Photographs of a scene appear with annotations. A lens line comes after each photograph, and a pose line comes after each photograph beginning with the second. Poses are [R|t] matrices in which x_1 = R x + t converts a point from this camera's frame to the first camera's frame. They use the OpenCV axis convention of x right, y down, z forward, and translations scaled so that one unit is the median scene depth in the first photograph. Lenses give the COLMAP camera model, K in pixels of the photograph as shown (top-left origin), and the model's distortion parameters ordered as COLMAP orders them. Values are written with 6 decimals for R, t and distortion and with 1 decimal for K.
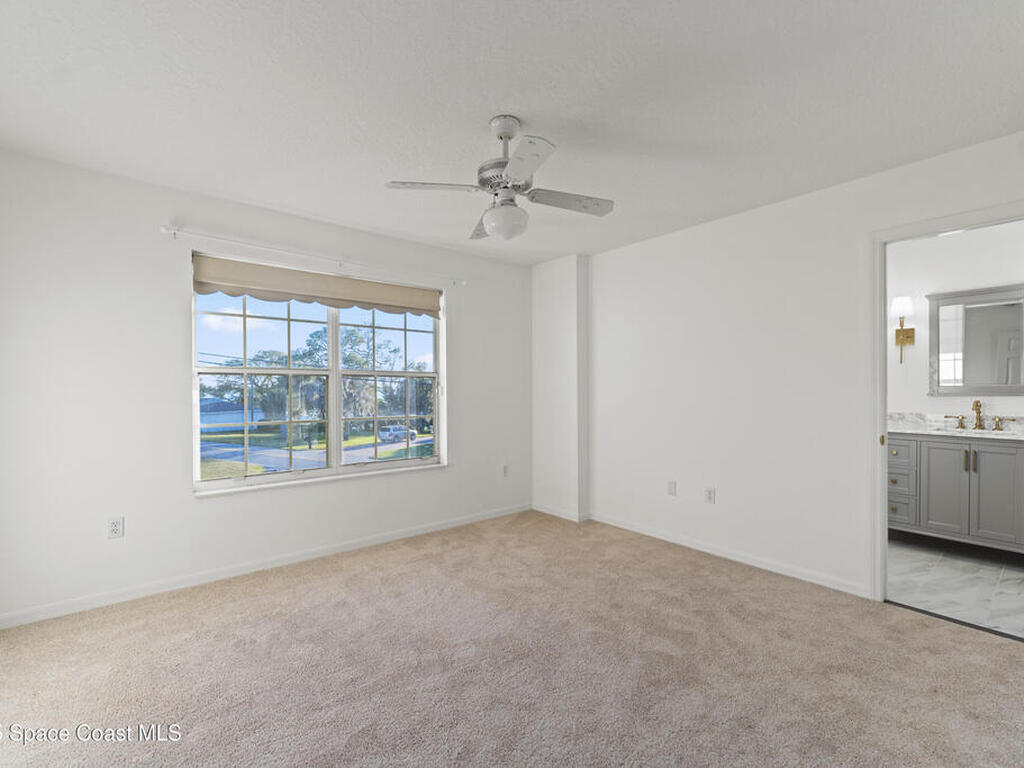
lens RADIAL K [[457.4, 0, 527.4], [0, 457.4, 394.3], [0, 0, 1]] dist [-0.004835, 0.002442]
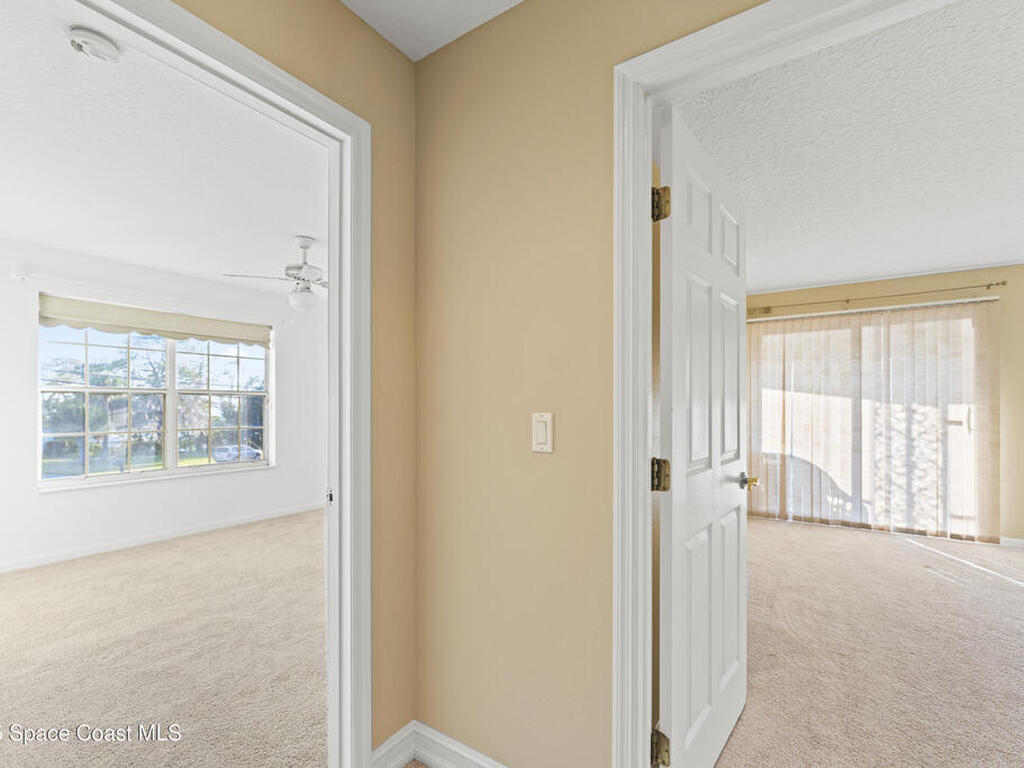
lens RADIAL K [[457.4, 0, 521.8], [0, 457.4, 403.2], [0, 0, 1]] dist [-0.004835, 0.002442]
pose [[0.961658, 0.004676, 0.274212, 0.142068], [-0.000058, 0.999858, -0.016845, 0.004015], [-0.274251, 0.016183, 0.961522, -0.423958]]
